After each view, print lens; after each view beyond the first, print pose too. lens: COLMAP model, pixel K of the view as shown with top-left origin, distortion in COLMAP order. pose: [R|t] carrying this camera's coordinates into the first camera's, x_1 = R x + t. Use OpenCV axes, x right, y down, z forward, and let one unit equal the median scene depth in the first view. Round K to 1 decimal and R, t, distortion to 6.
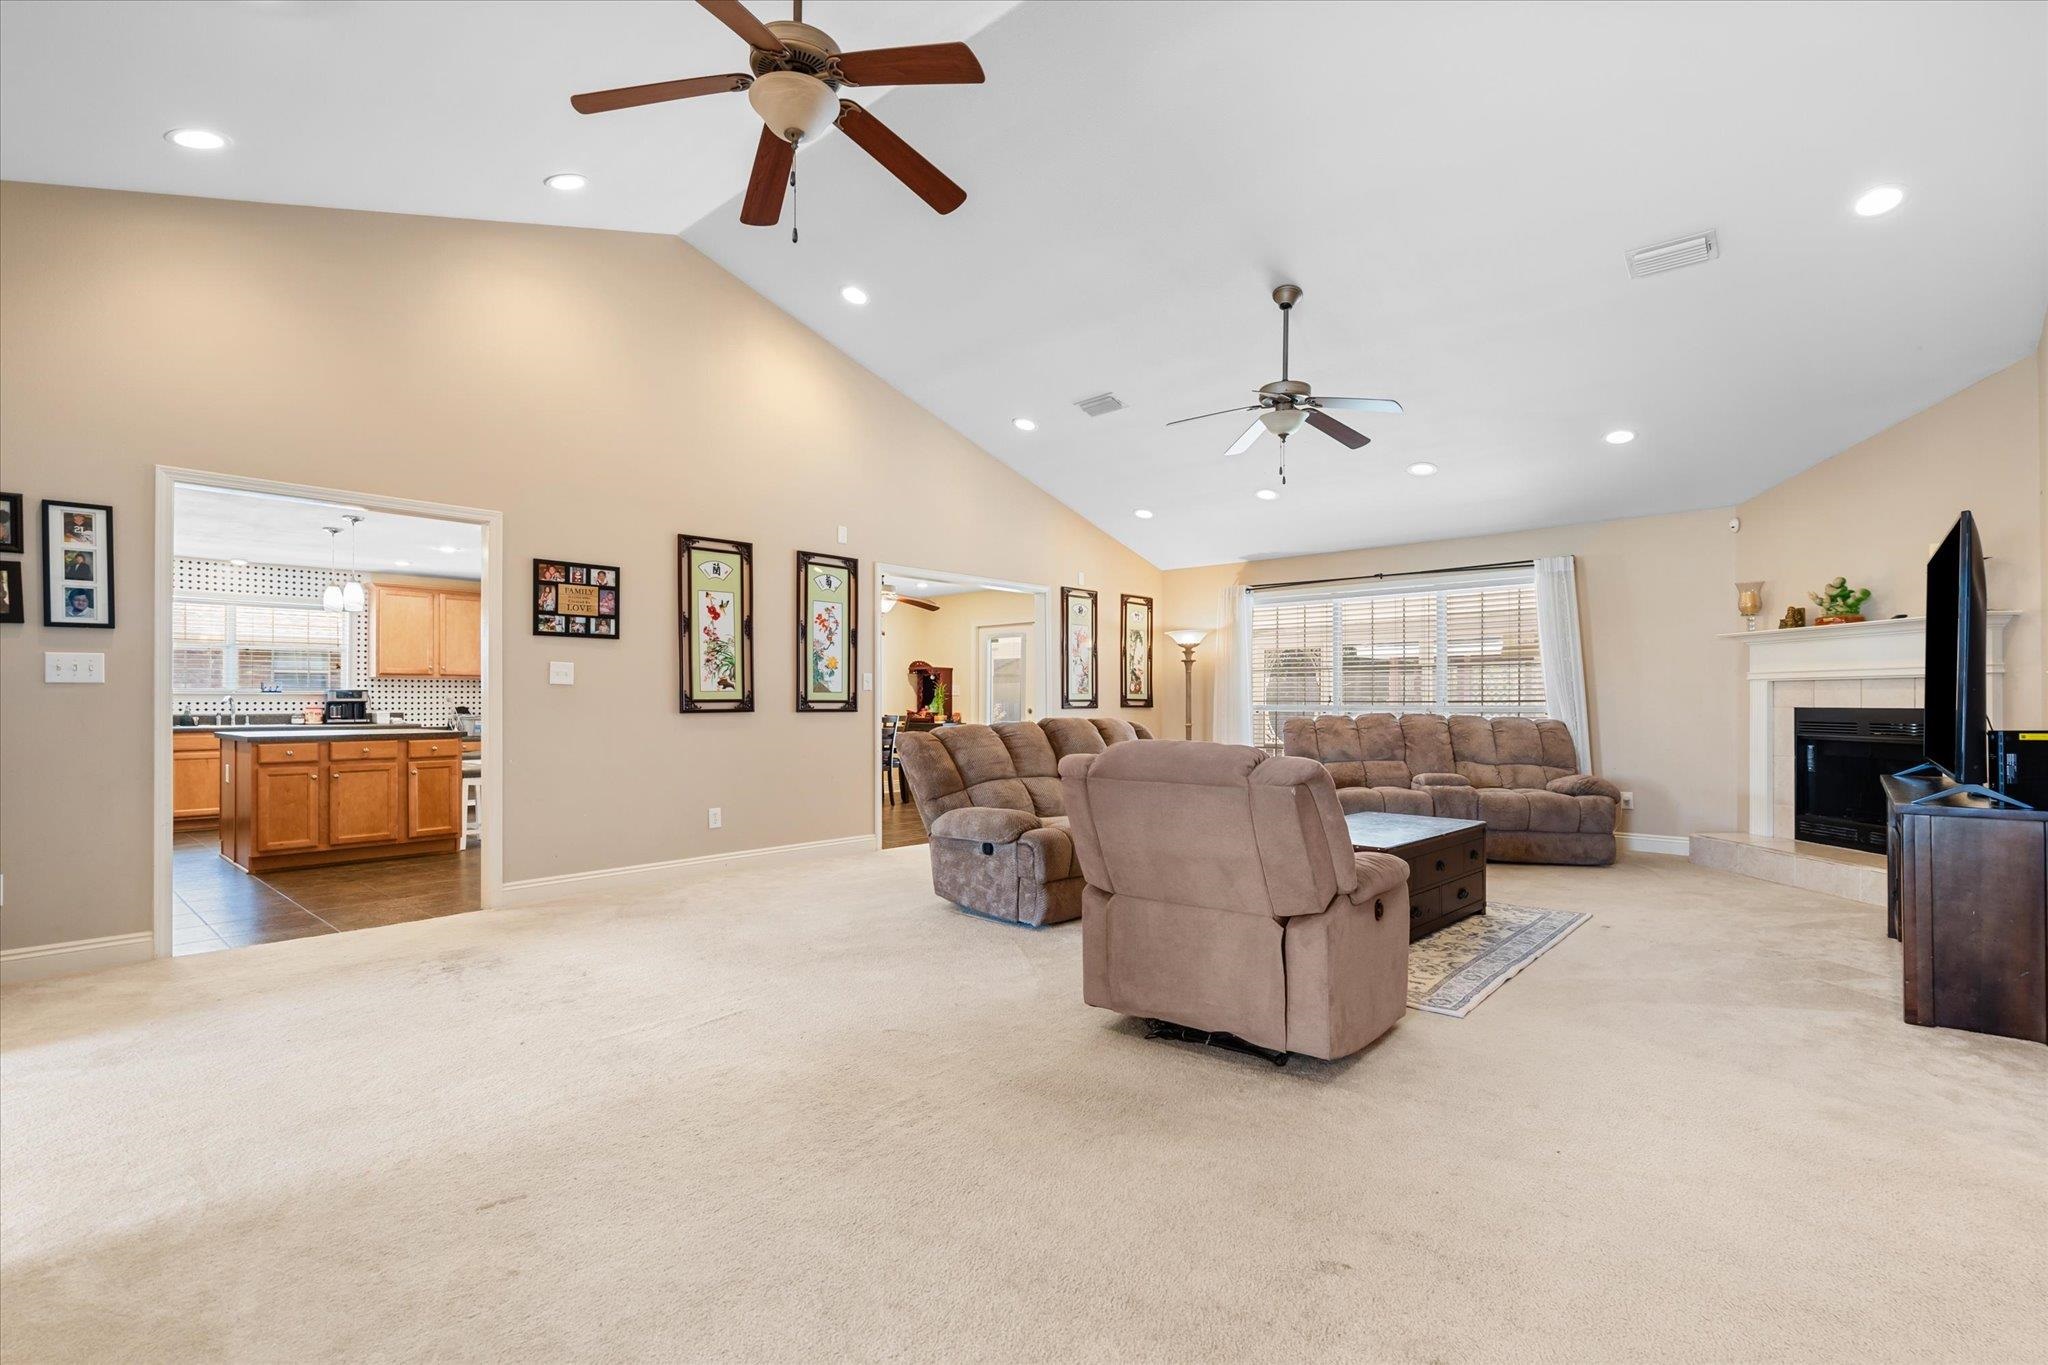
lens RADIAL K [[934.2, 0, 1020.7], [0, 934.2, 696.9], [0, 0, 1]] dist [-0.001549, -0.000056]
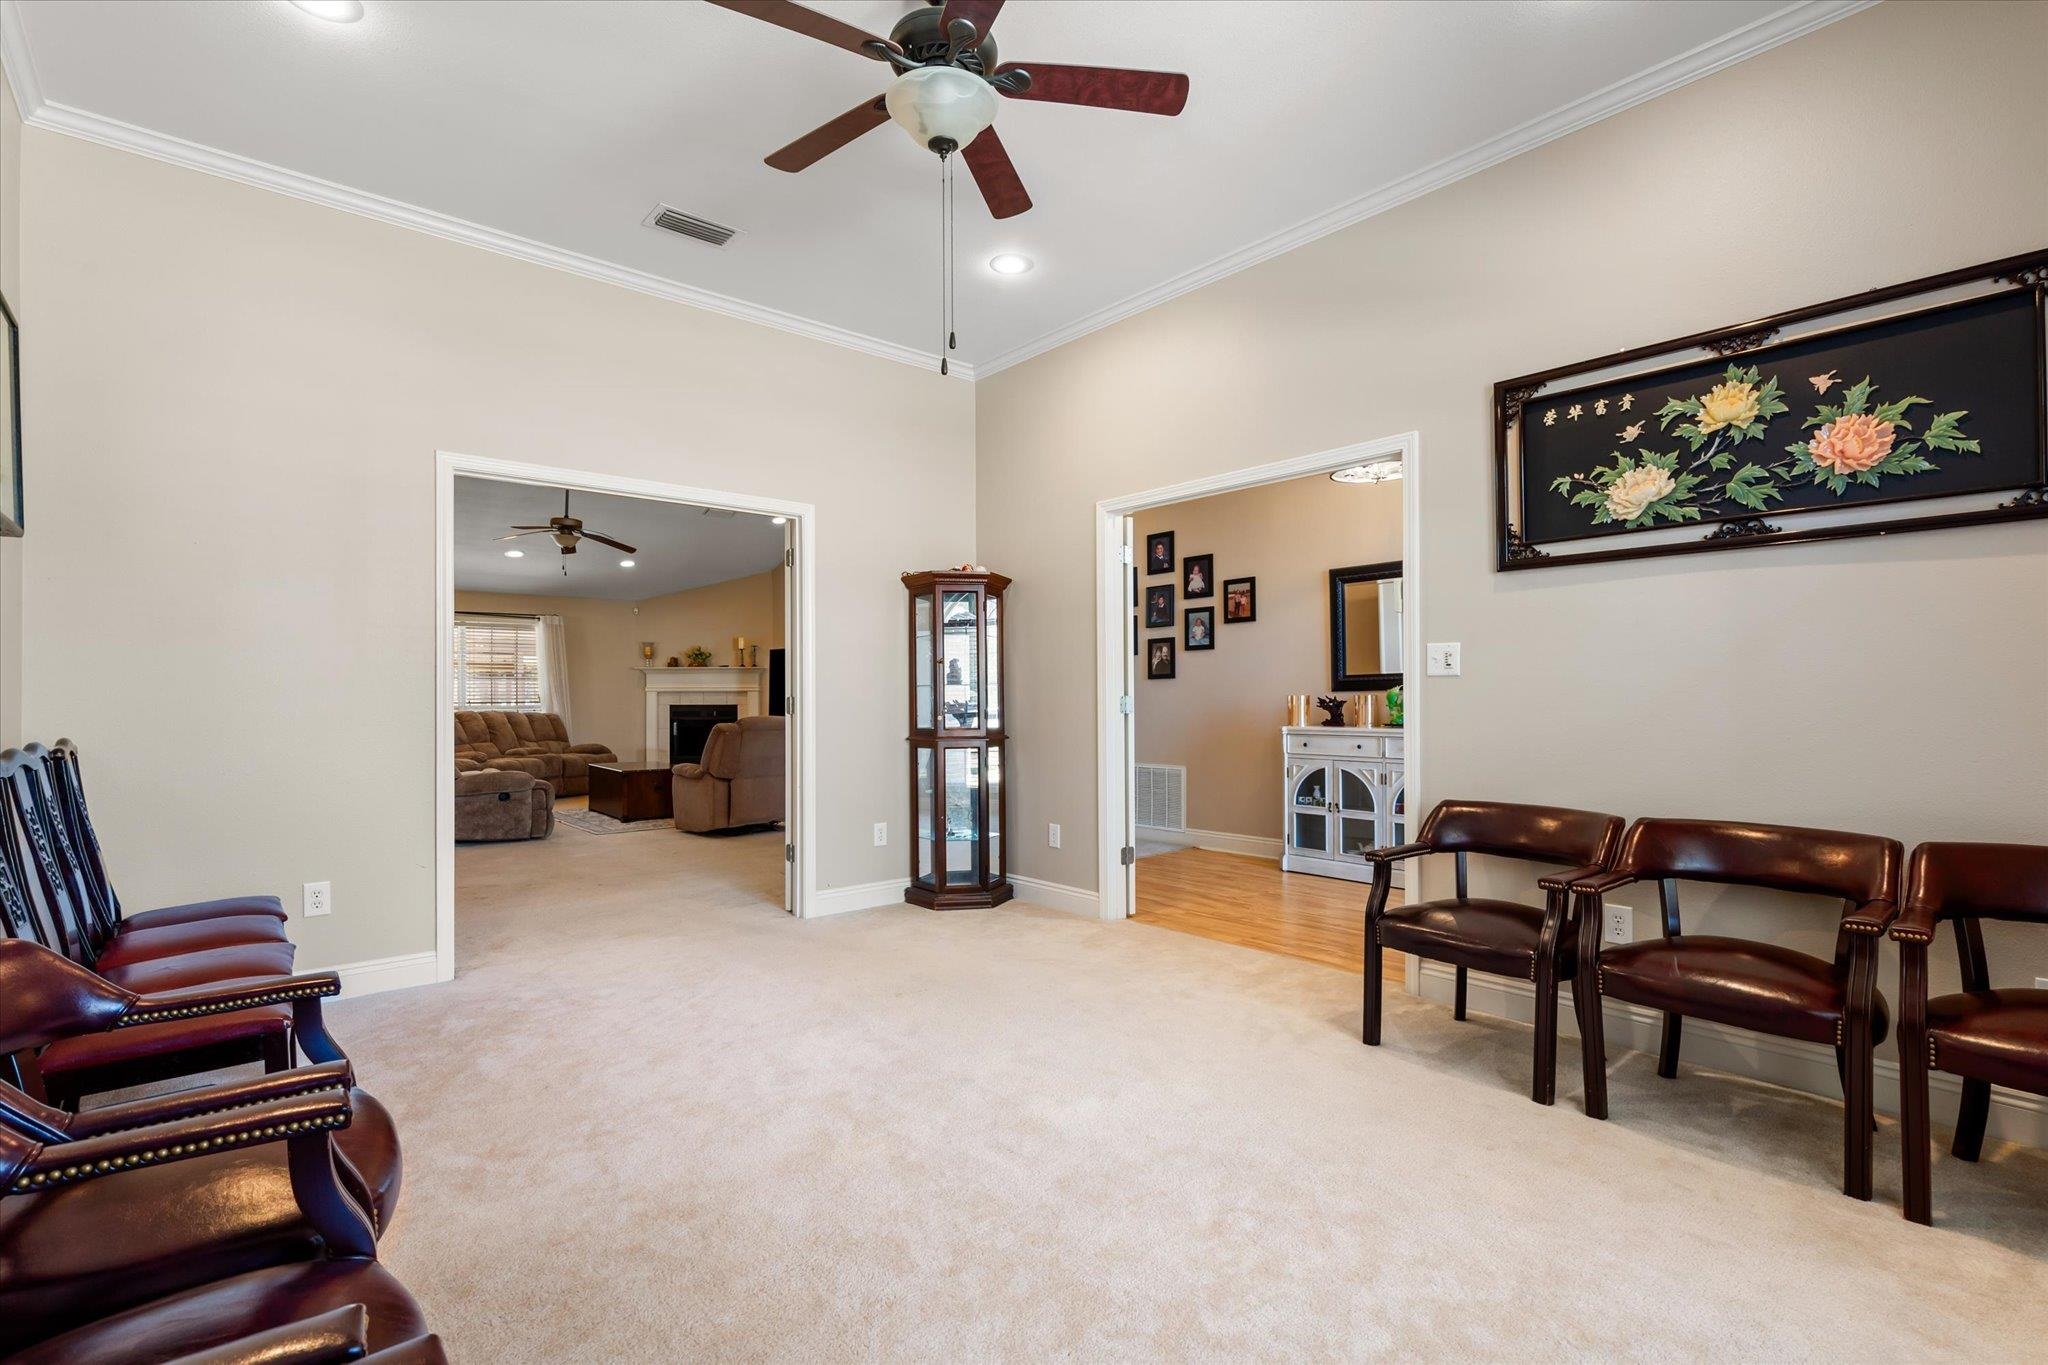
lens RADIAL K [[942.2, 0, 1024.0], [0, 942.2, 682.5], [0, 0, 1]] dist [0.000410, -0.000344]
pose [[0.099780, 0.020150, 0.994805, -1.134863], [-0.001432, 0.999797, -0.020107, 0.002819], [-0.995009, 0.000582, 0.099788, -0.002764]]
